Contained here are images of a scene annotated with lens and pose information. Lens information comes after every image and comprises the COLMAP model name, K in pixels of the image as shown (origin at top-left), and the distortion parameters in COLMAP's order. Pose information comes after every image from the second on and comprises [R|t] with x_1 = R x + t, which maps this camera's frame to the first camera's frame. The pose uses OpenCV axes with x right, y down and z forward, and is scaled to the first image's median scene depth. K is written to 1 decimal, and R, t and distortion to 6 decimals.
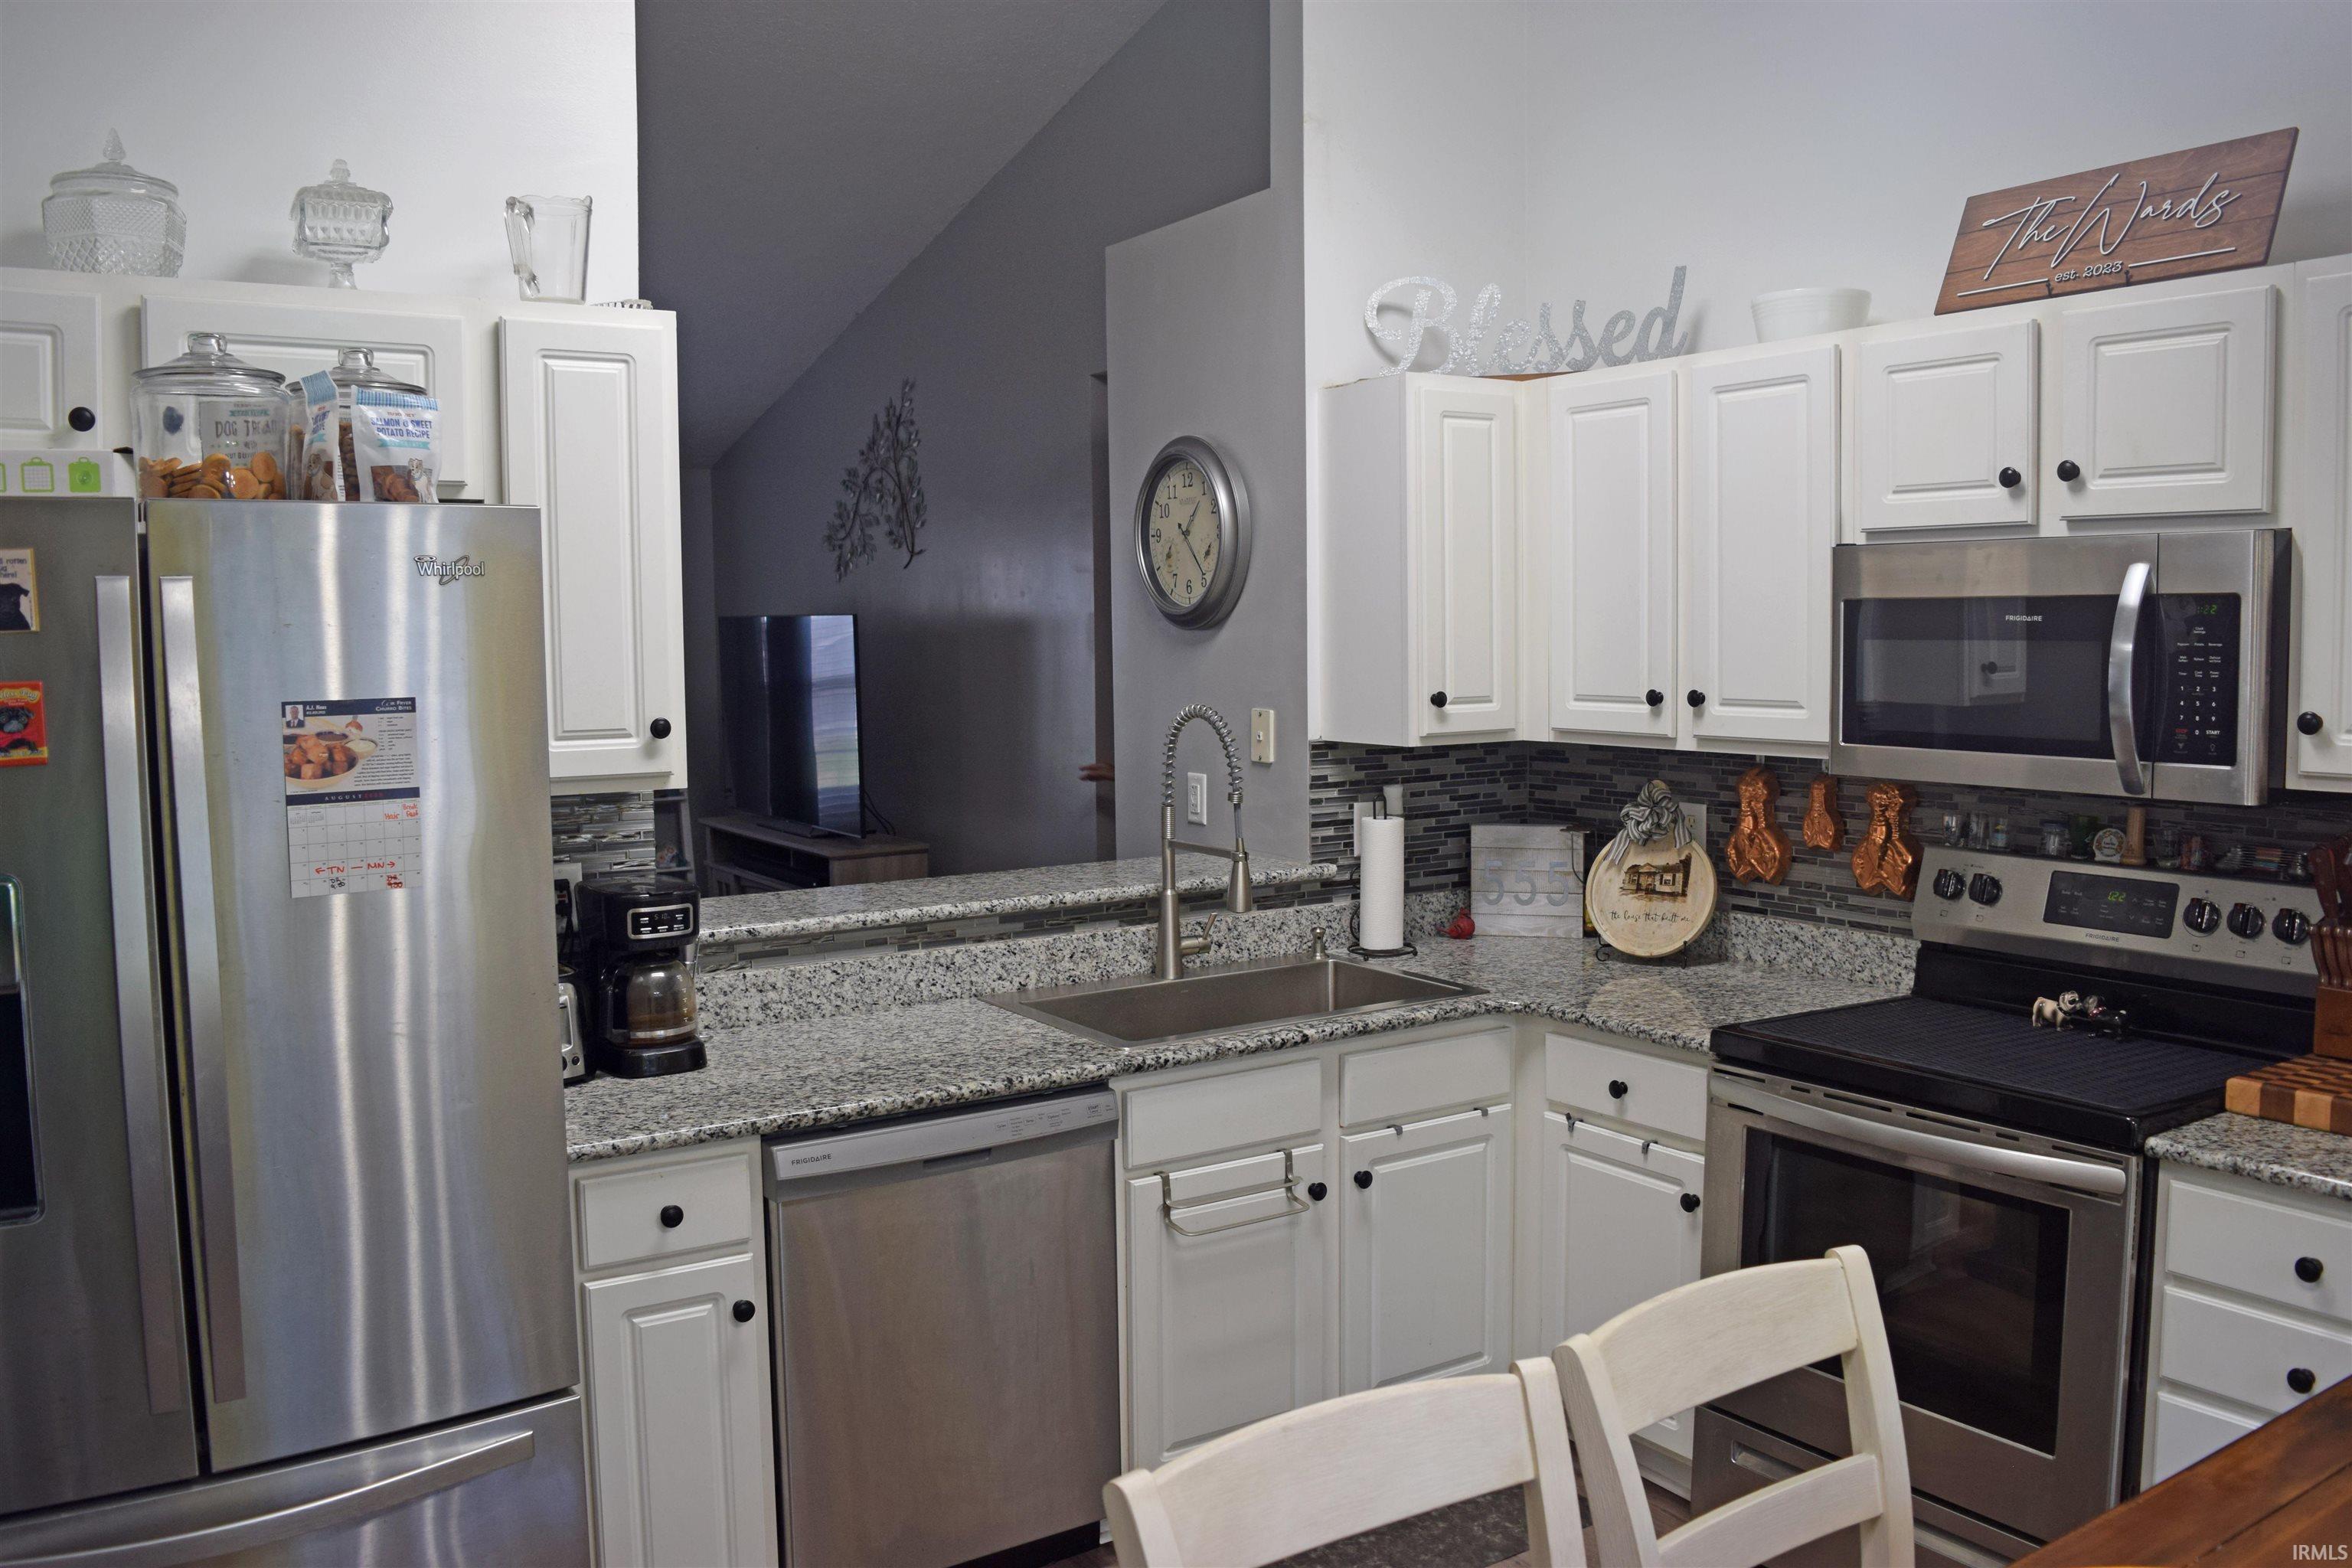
lens RADIAL K [[1844.6, 0, 1176.6], [0, 1844.6, 773.6], [0, 0, 1]] dist [-0.100298, 0.029012]
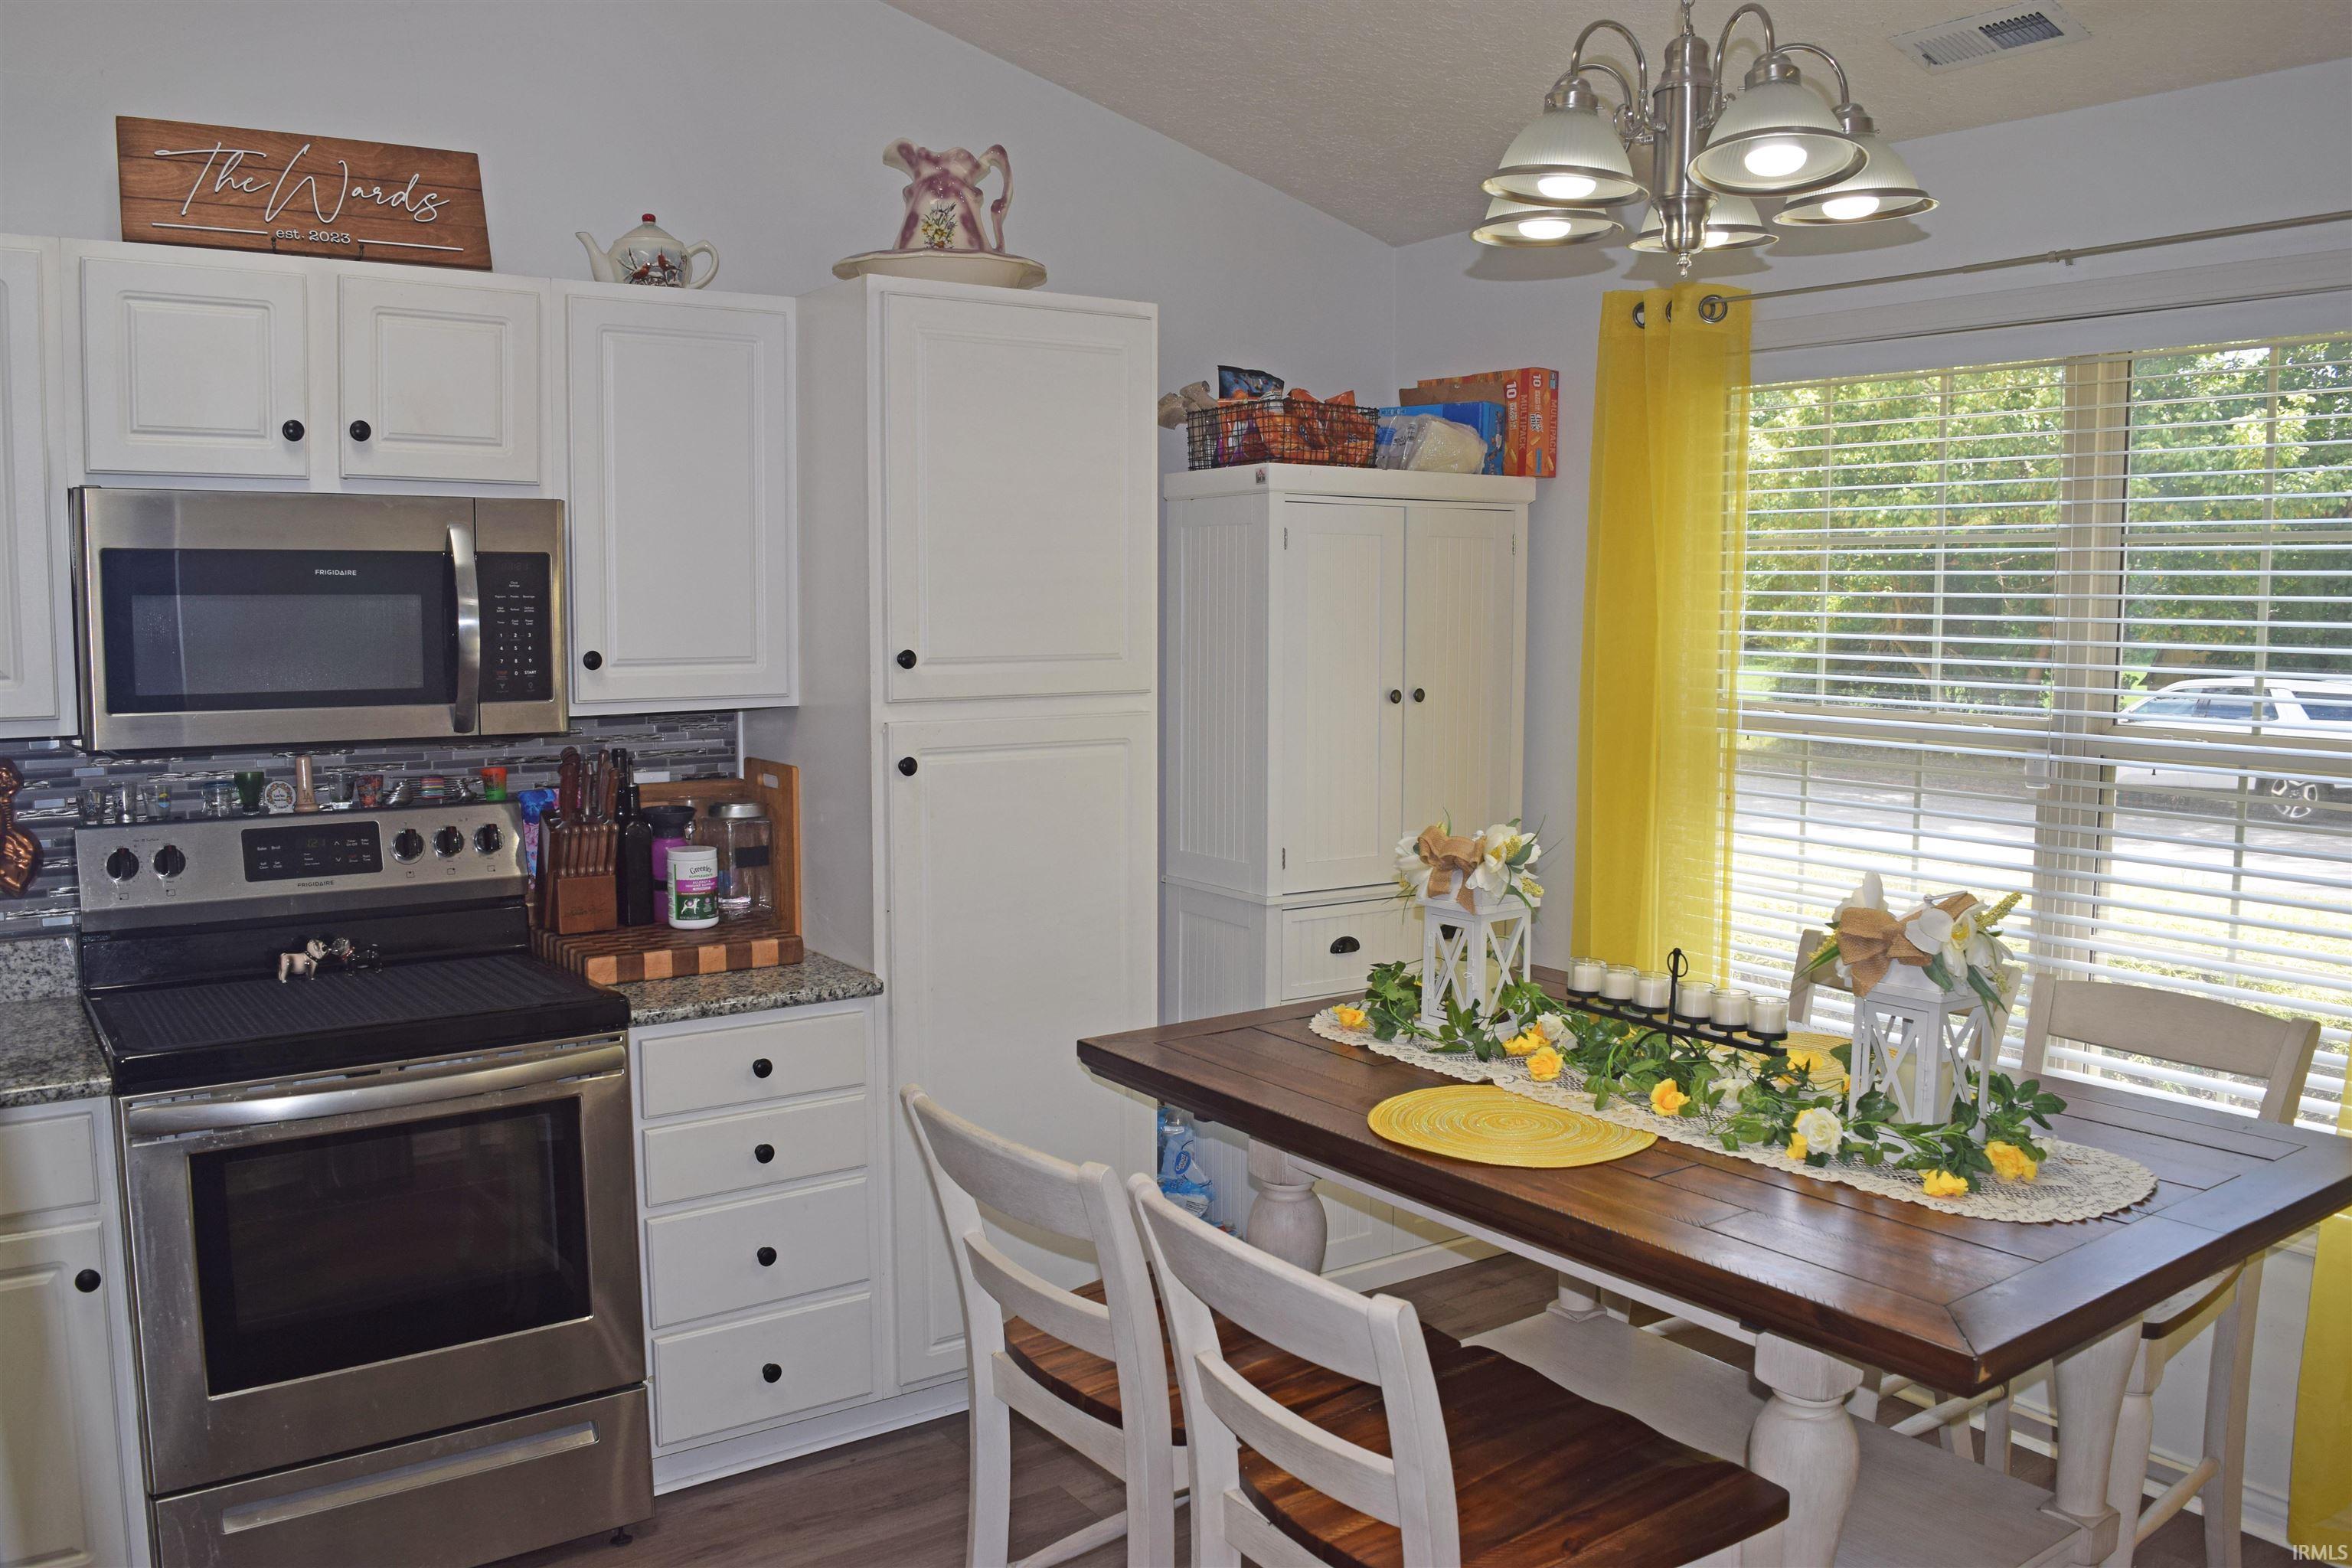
lens RADIAL K [[1844.6, 0, 1176.6], [0, 1844.6, 773.6], [0, 0, 1]] dist [-0.100298, 0.029012]
pose [[-0.038775, -0.084973, 0.995628, -0.498309], [0.075708, 0.993264, 0.087720, -0.023833], [-0.996376, 0.078779, -0.032081, 0.501898]]
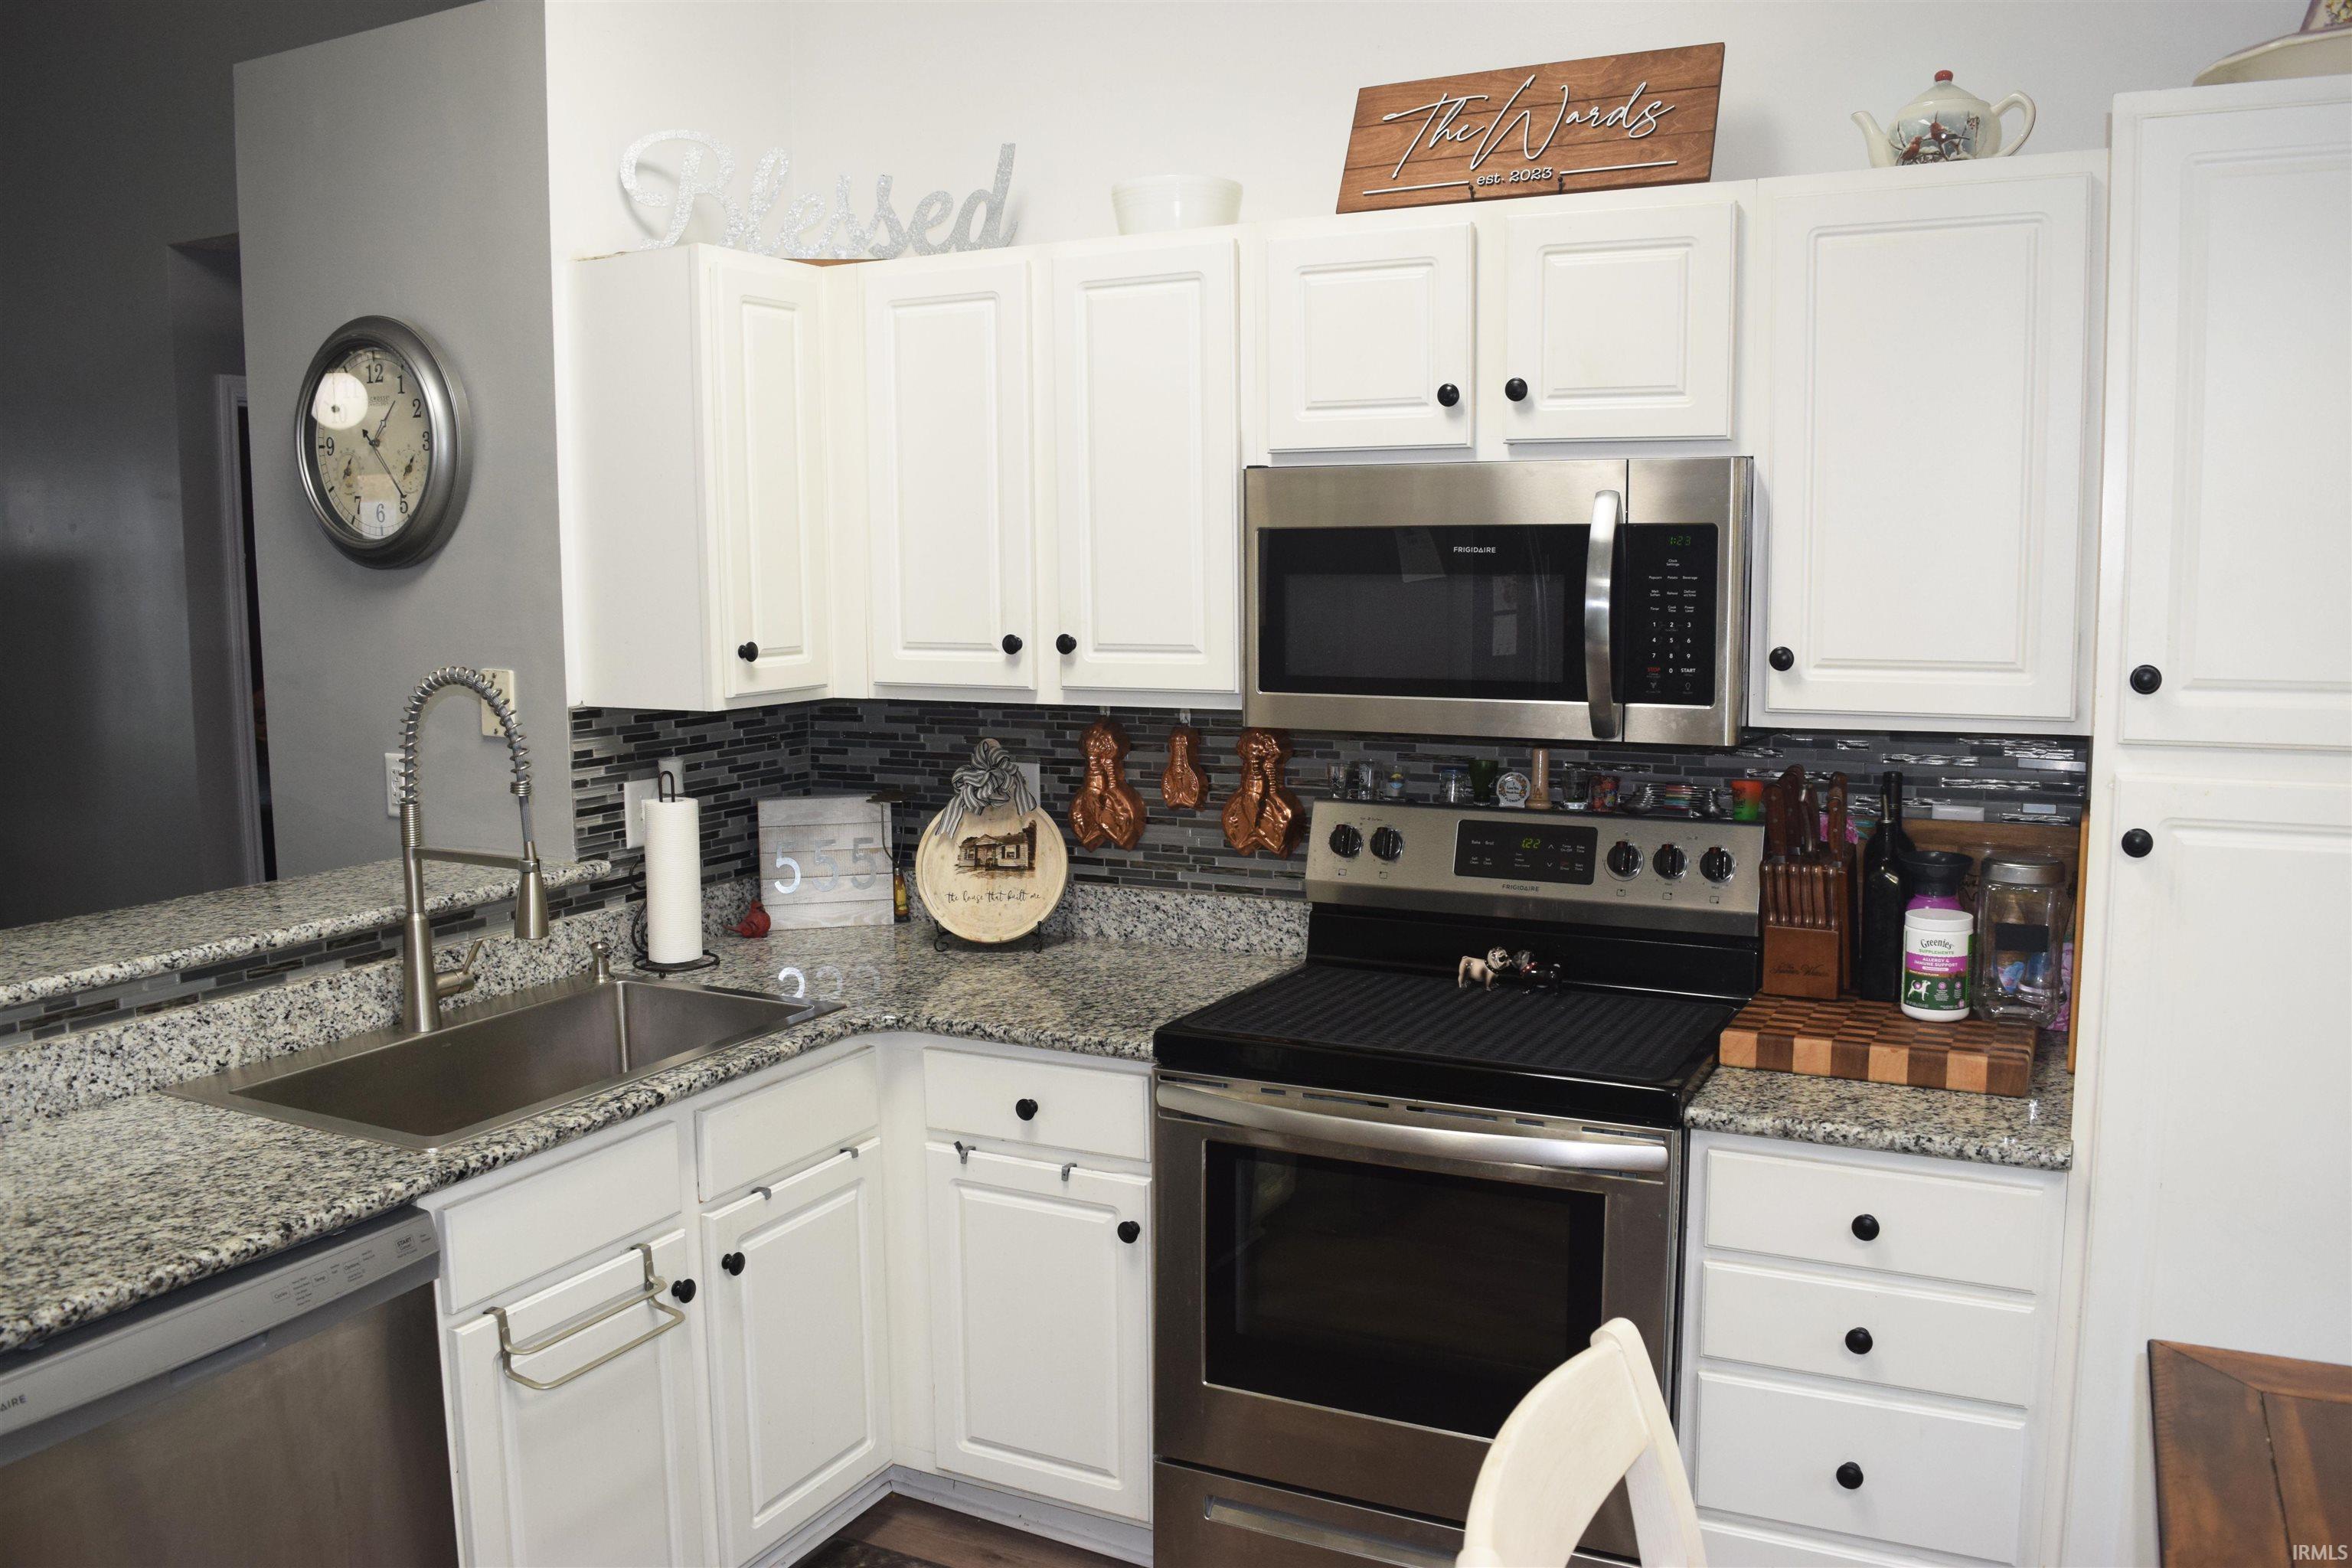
lens RADIAL K [[1844.6, 0, 1176.6], [0, 1844.6, 773.6], [0, 0, 1]] dist [-0.100298, 0.029012]
pose [[0.867108, -0.052763, 0.495317, -0.112525], [0.037342, 0.998462, 0.040988, -0.014658], [-0.496718, -0.017045, 0.867745, 0.233745]]
